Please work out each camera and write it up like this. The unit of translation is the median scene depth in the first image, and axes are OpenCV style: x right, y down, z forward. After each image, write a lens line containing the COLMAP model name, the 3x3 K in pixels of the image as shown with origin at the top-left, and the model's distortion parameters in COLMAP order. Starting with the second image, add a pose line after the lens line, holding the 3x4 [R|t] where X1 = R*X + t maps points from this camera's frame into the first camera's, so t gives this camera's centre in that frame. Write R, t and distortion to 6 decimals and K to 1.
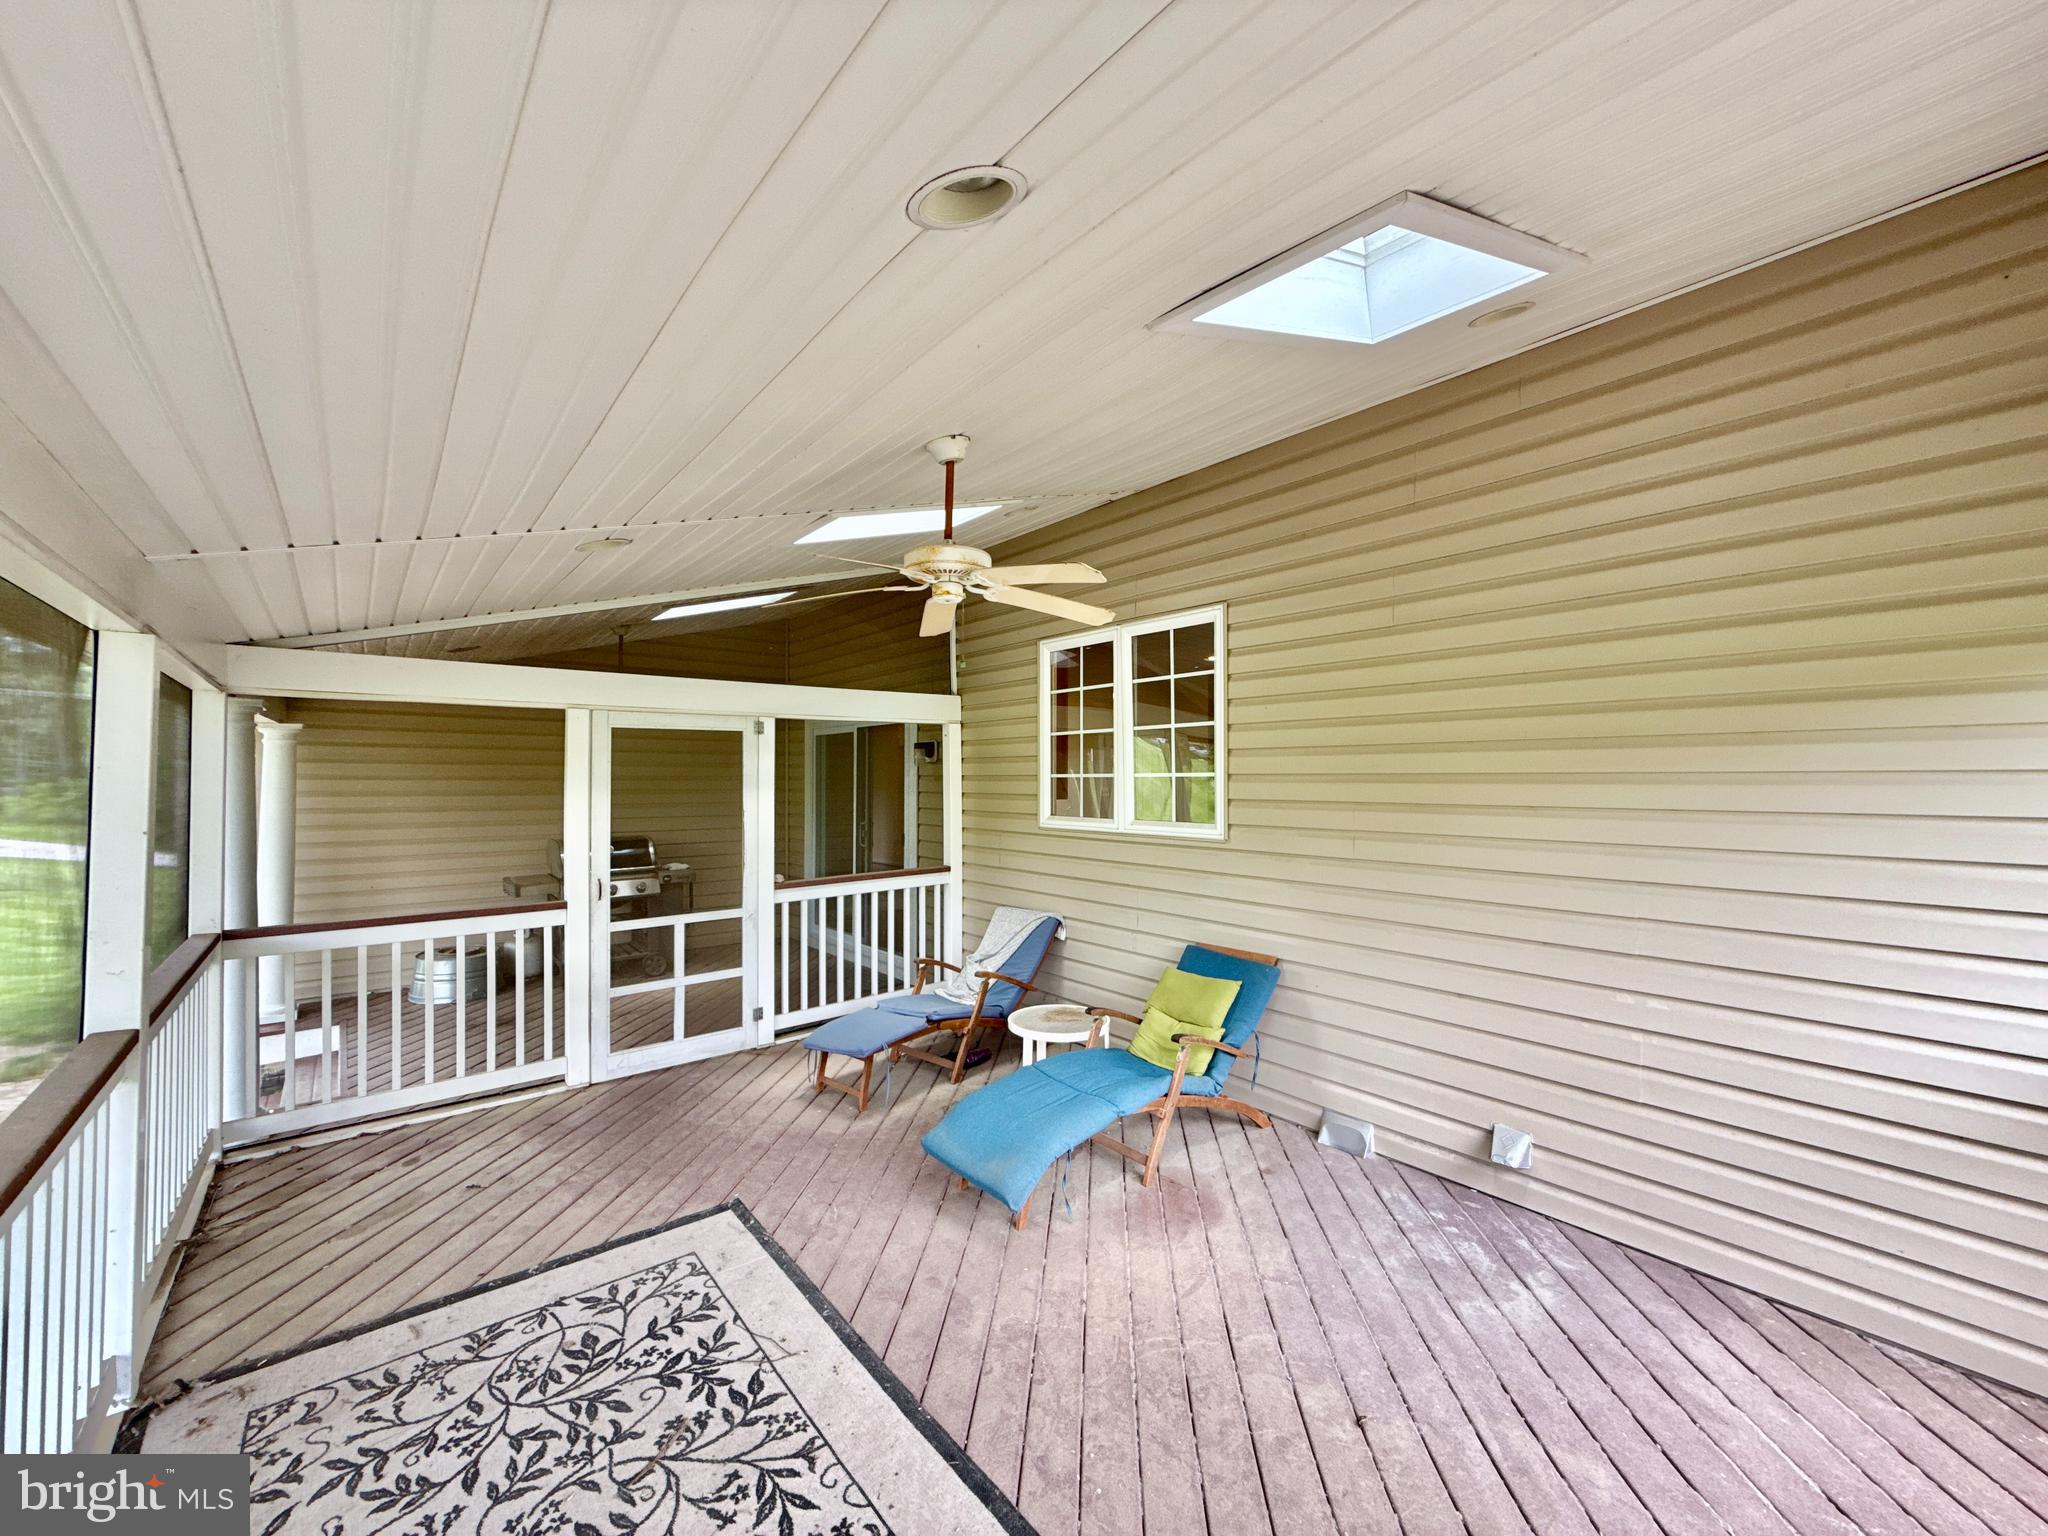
lens RADIAL K [[813.7, 0, 1021.3], [0, 813.7, 759.4], [0, 0, 1]] dist [0.001265, -0.000852]
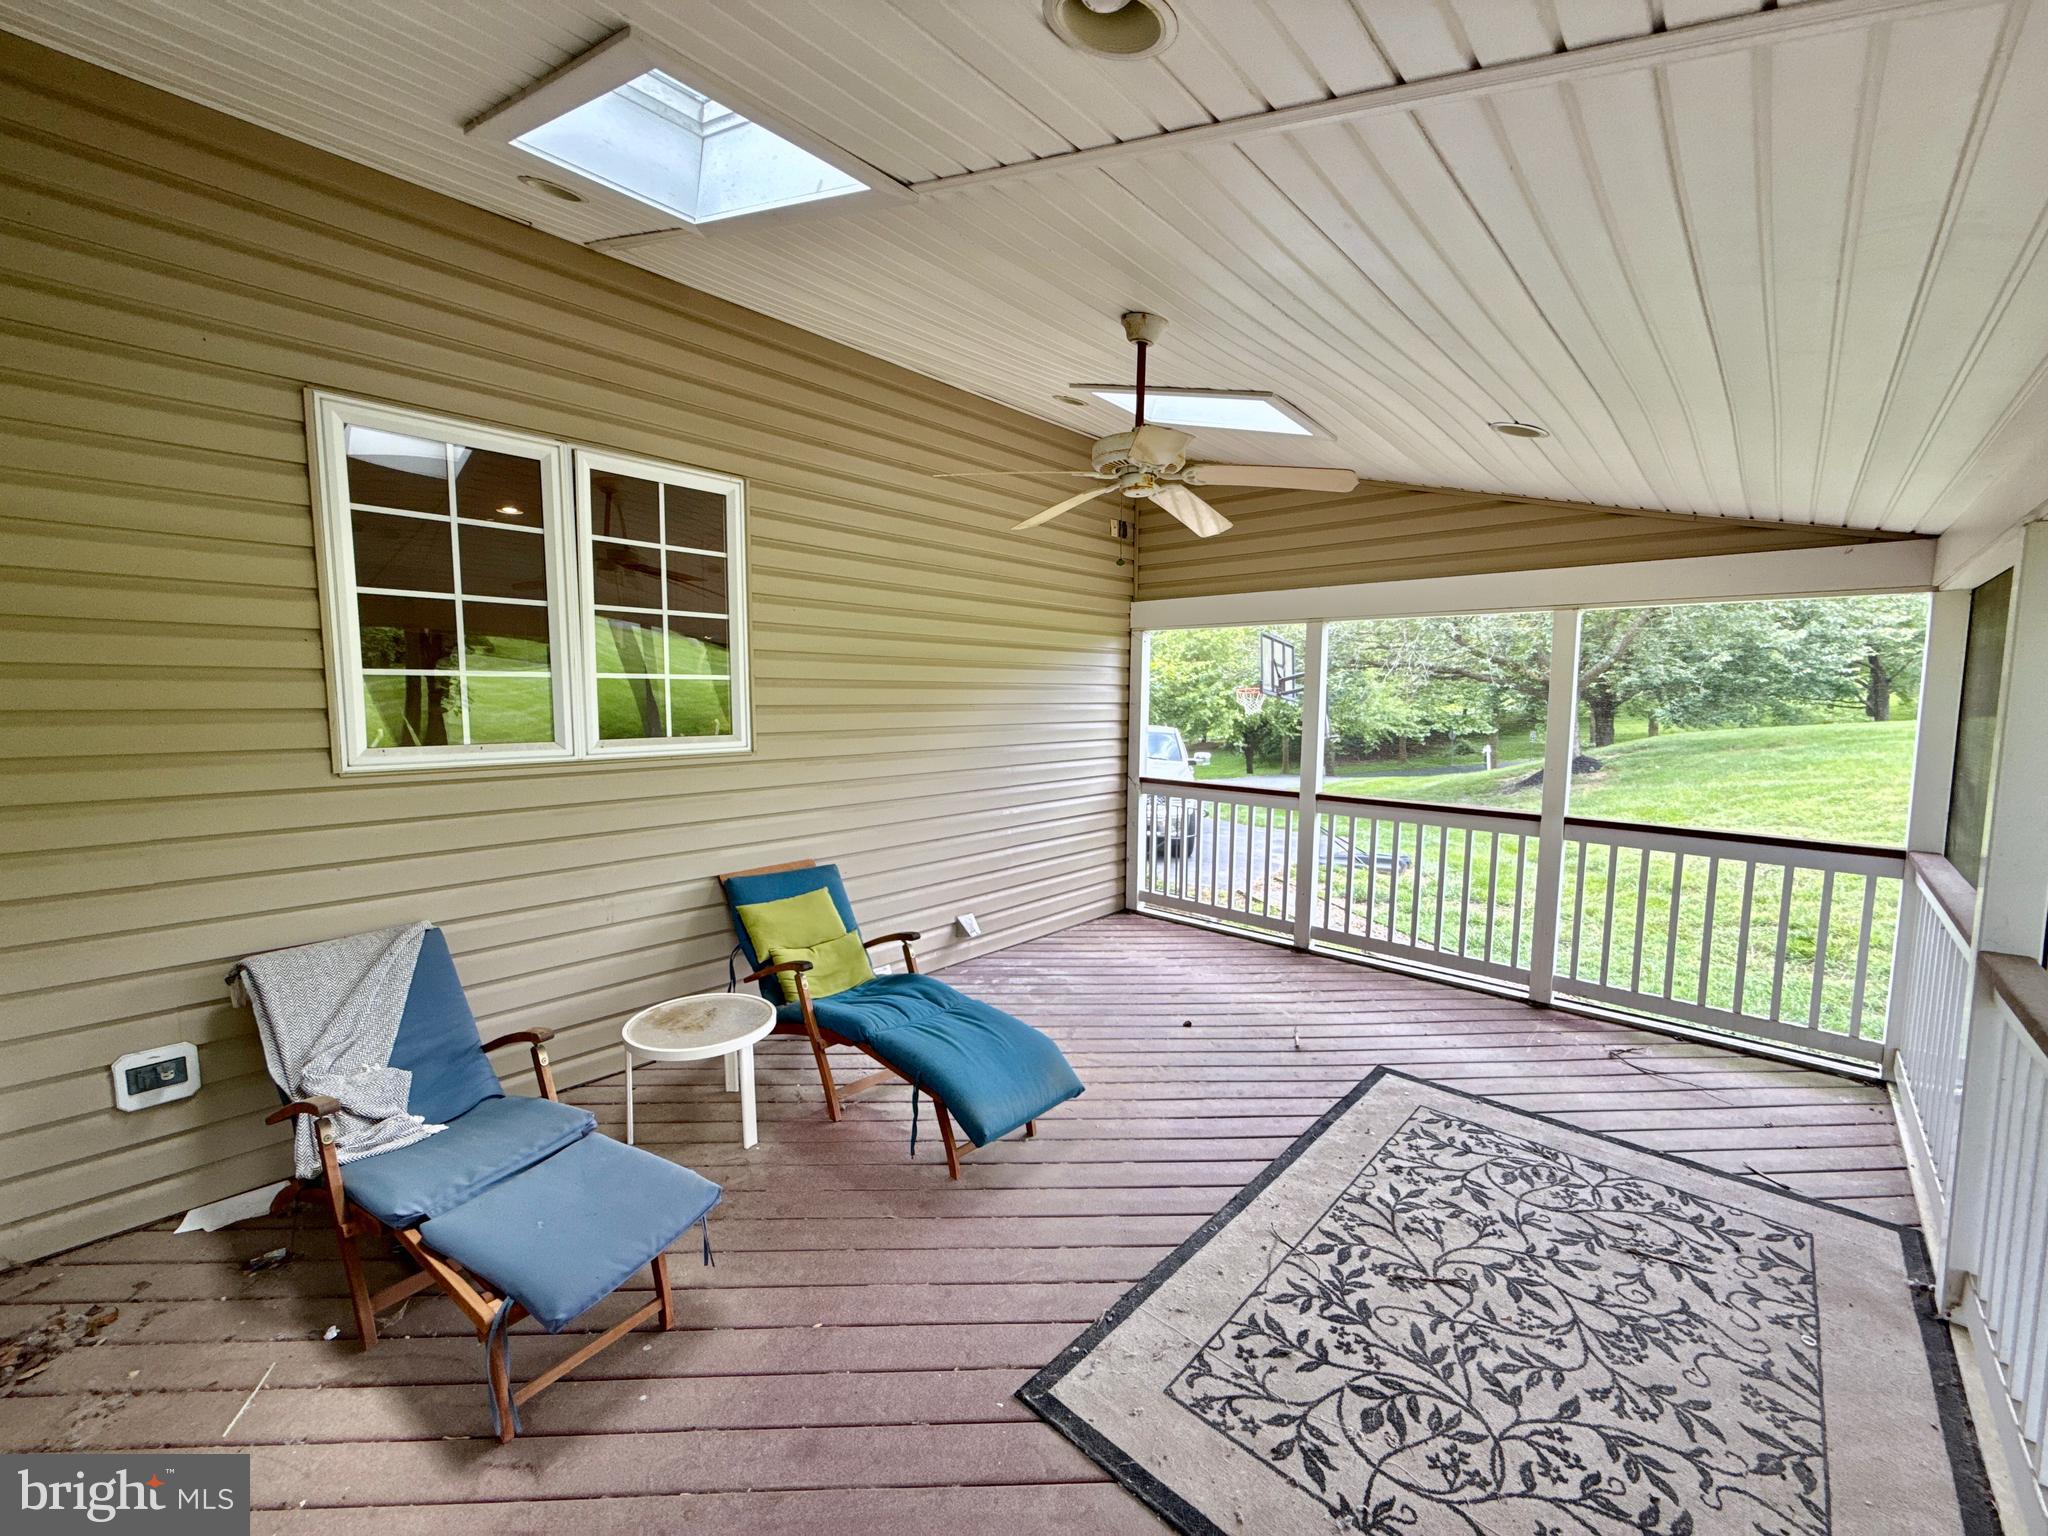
lens RADIAL K [[813.7, 0, 1017.8], [0, 813.7, 777.0], [0, 0, 1]] dist [0.001265, -0.000852]
pose [[-0.134849, -0.105823, 0.985199, -1.258492], [-0.034815, 0.994173, 0.102021, 0.044908], [-0.990254, -0.020542, -0.137748, 1.546923]]
